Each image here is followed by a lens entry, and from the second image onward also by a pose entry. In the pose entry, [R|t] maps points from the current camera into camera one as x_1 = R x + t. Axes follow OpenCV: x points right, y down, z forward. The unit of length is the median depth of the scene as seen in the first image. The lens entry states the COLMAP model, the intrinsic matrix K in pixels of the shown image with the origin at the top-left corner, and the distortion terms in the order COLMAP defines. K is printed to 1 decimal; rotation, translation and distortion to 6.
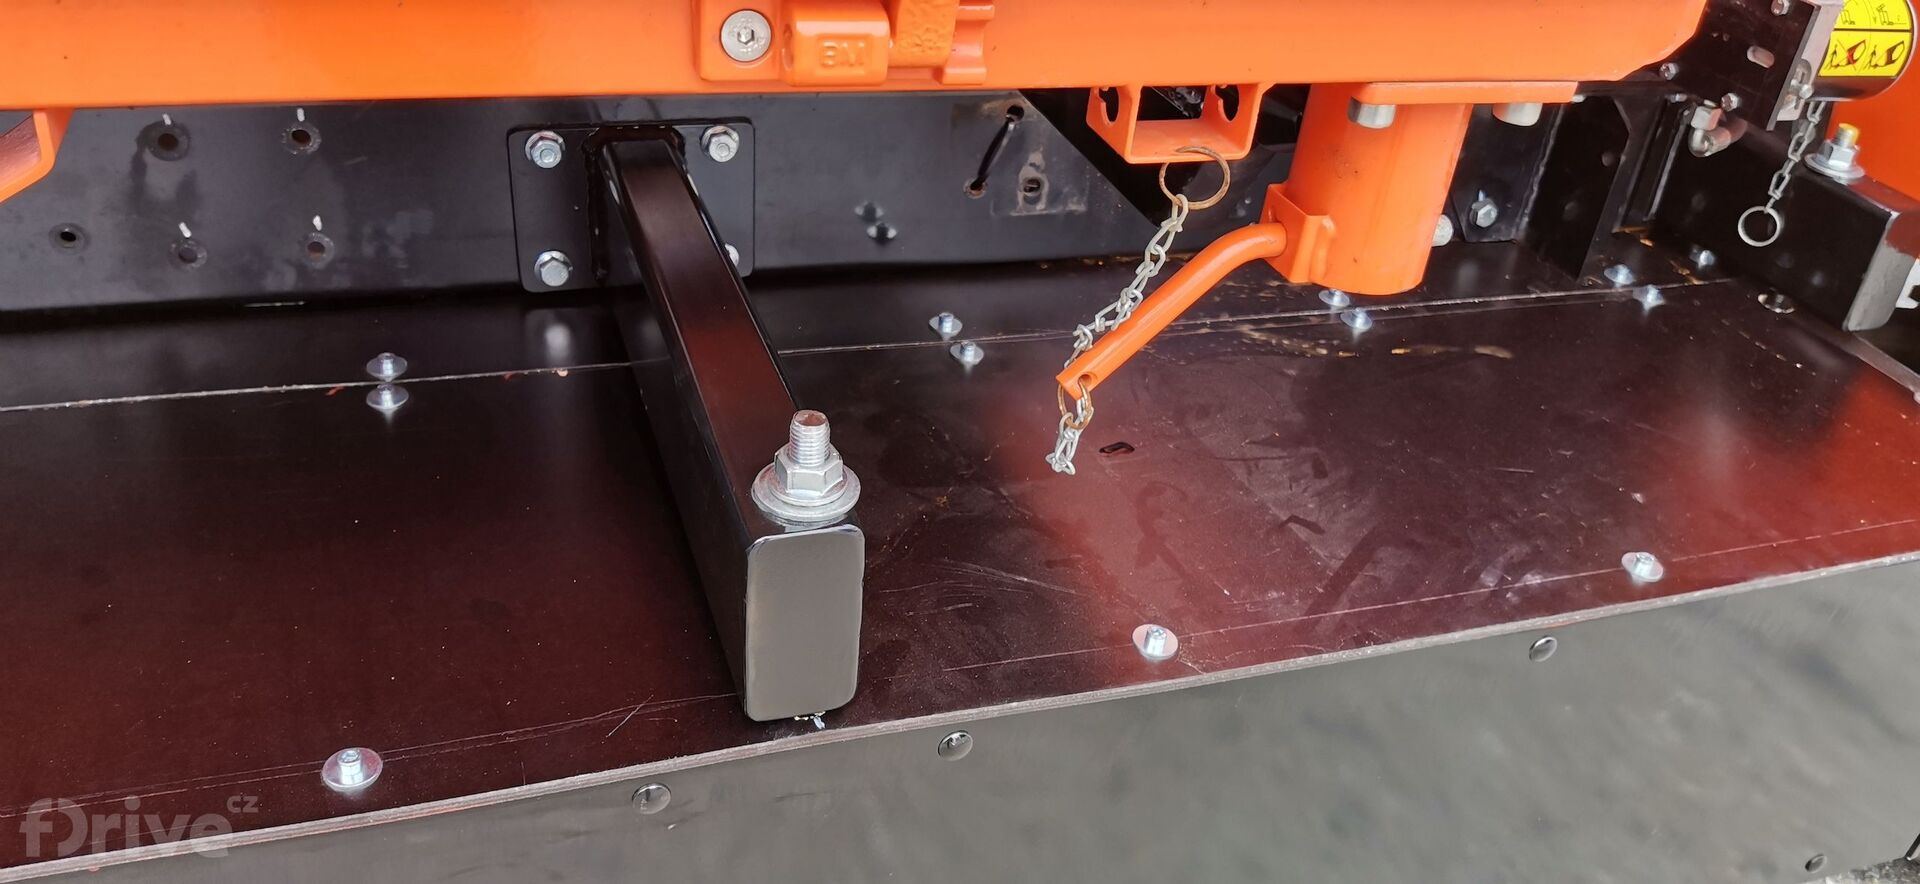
lens RADIAL K [[1455.5, 0, 948.4], [0, 1455.5, 442.0], [0, 0, 1]] dist [0.048489, -0.136312]
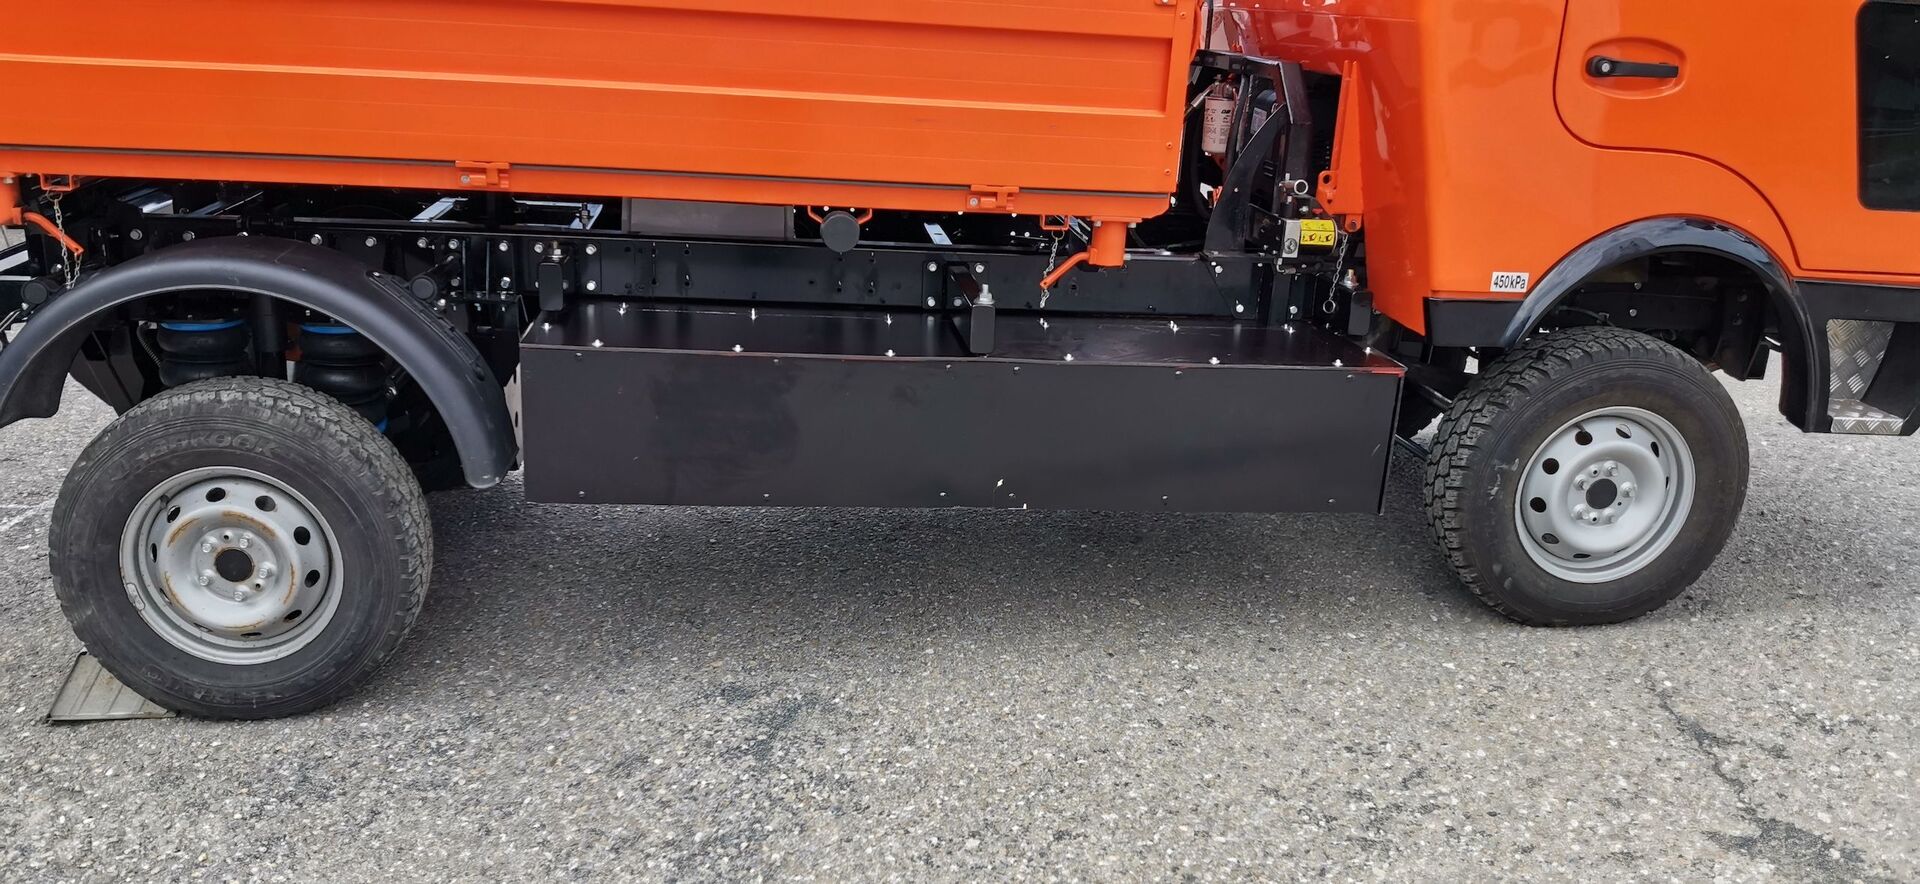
lens RADIAL K [[1335.6, 0, 956.9], [0, 1335.6, 489.1], [0, 0, 1]] dist [-0.003271, -0.000705]
pose [[0.977521, 0.014997, -0.210302, 0.726742], [-0.062608, 0.973121, -0.221619, 1.565948], [0.201326, 0.229804, 0.952186, -2.990026]]
